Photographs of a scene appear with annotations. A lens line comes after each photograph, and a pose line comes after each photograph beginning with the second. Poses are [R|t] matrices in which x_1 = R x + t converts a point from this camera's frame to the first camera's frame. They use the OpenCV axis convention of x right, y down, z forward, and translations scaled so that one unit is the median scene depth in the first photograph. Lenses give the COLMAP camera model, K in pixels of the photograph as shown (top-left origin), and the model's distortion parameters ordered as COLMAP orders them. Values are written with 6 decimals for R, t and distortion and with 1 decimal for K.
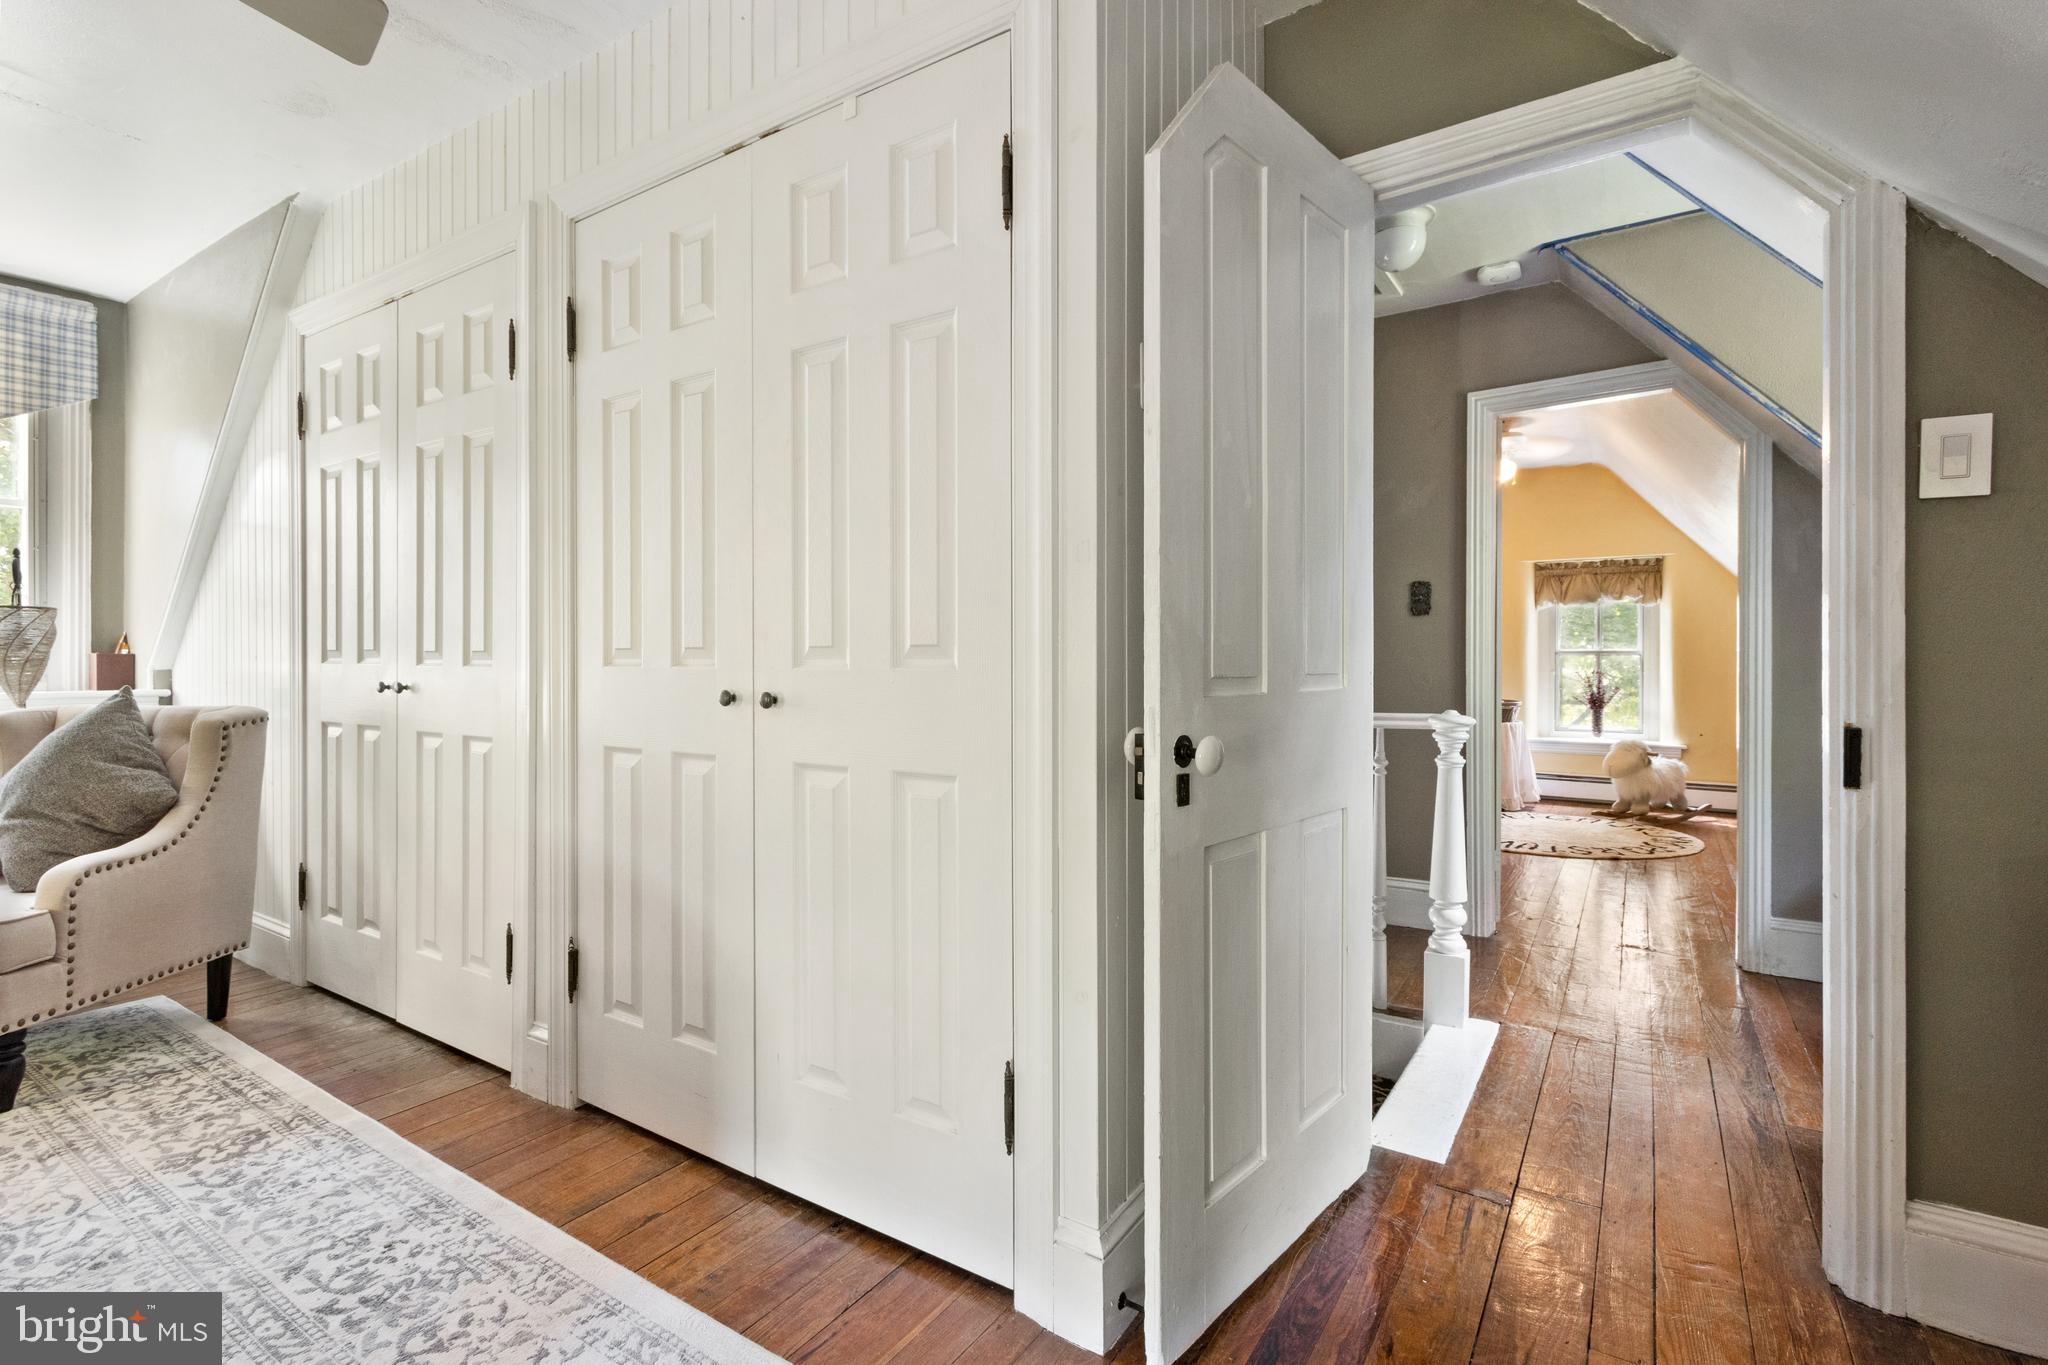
lens RADIAL K [[968.8, 0, 1020.4], [0, 968.8, 672.8], [0, 0, 1]] dist [0.005075, -0.000310]
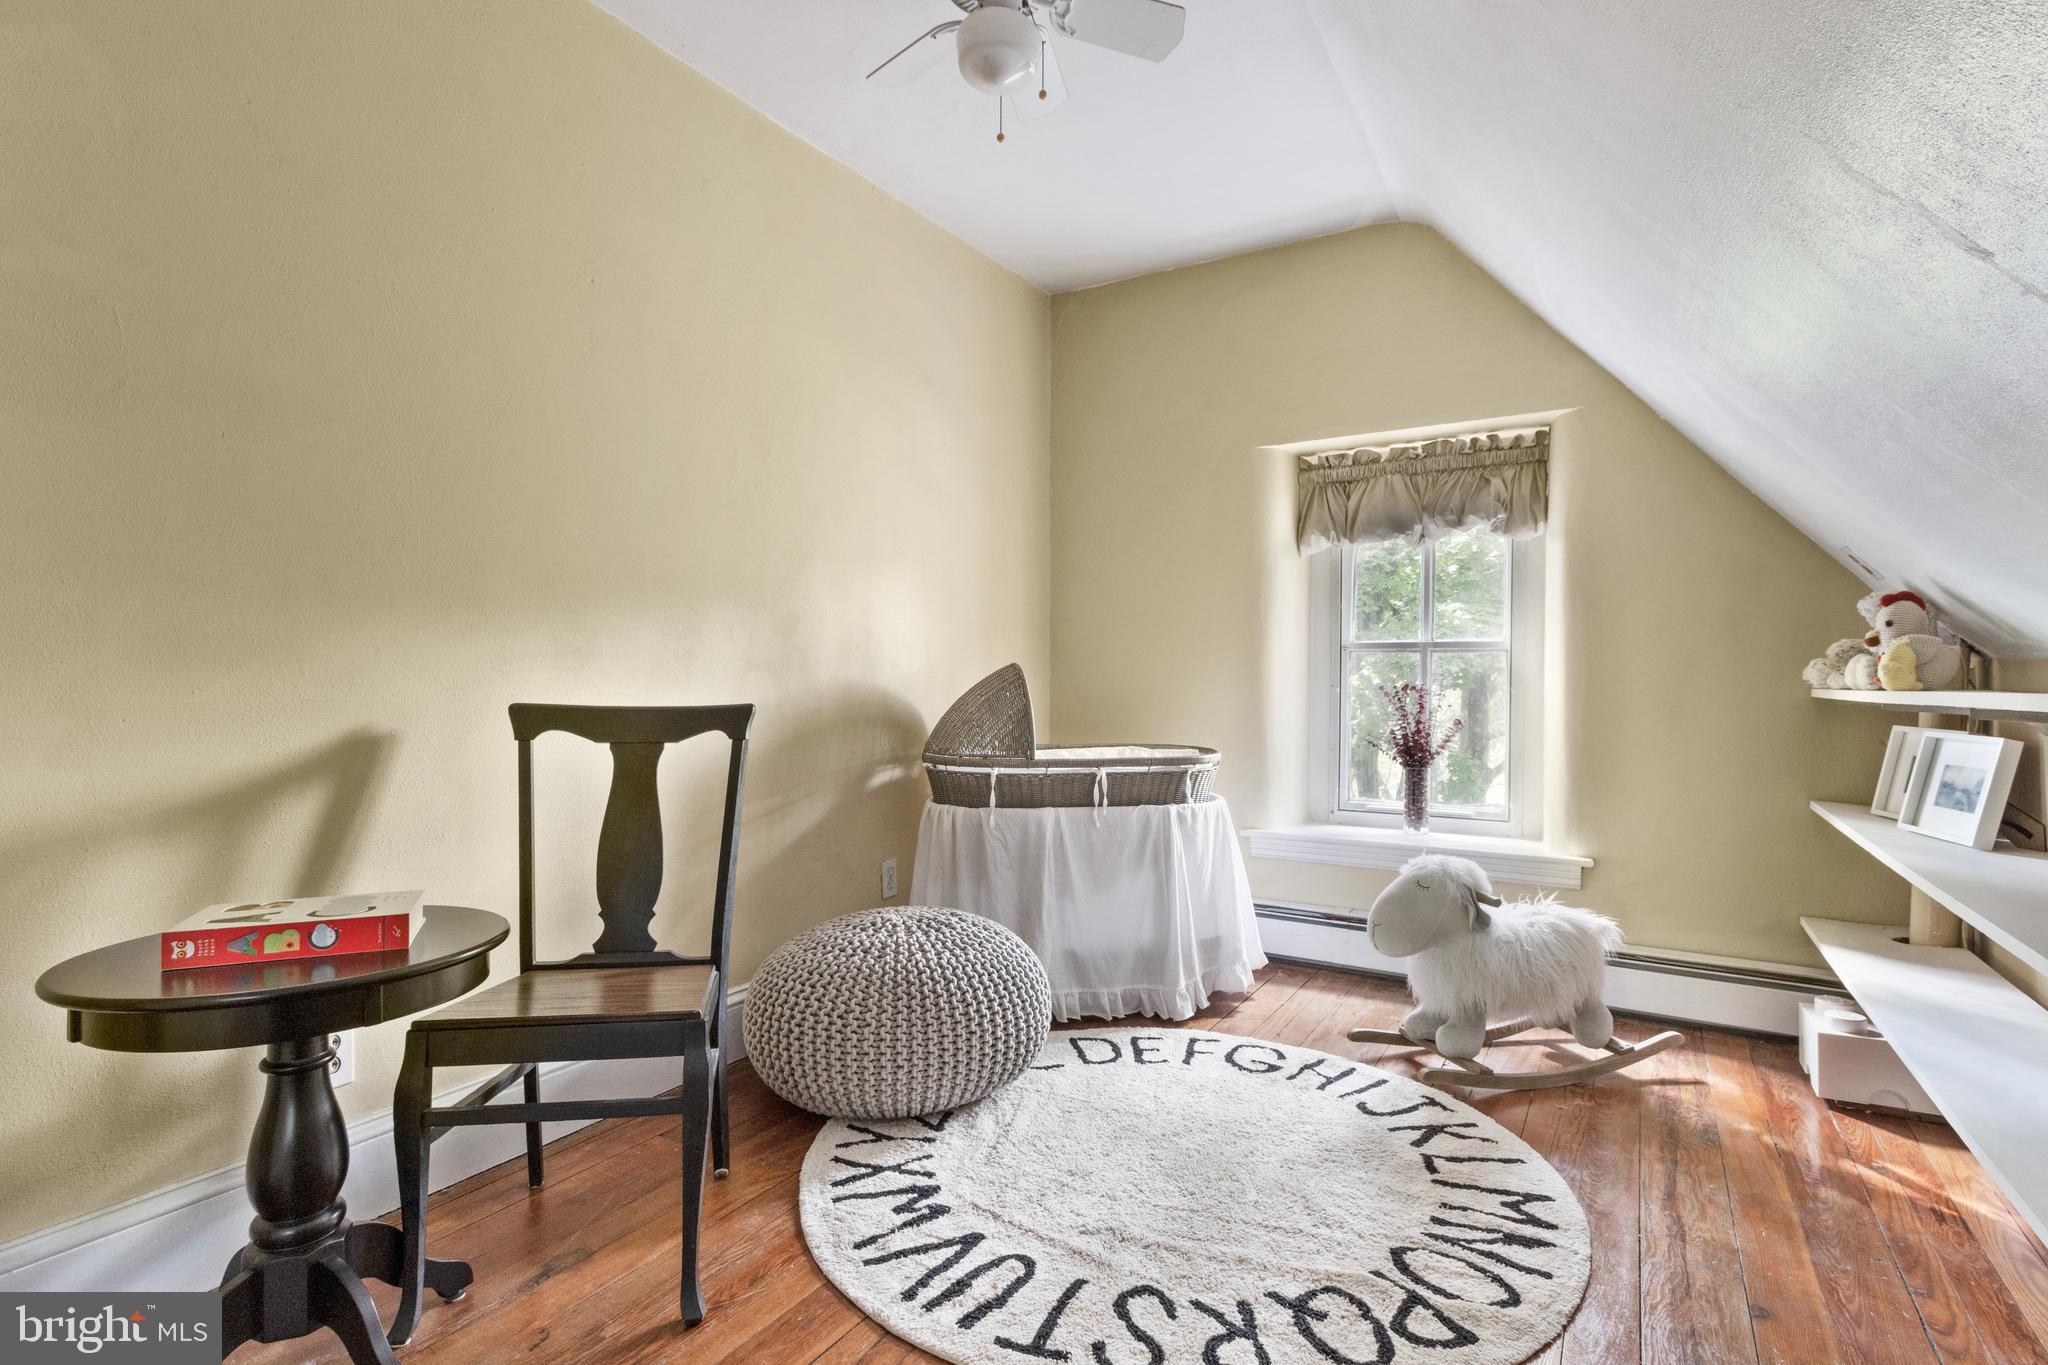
lens RADIAL K [[968.8, 0, 1027.1], [0, 968.8, 678.2], [0, 0, 1]] dist [0.005075, -0.000310]
pose [[0.999923, 0.007782, -0.009717, 0.406883], [-0.007786, 0.999970, -0.000336, -0.003780], [0.009714, 0.000412, 0.999953, 0.527896]]
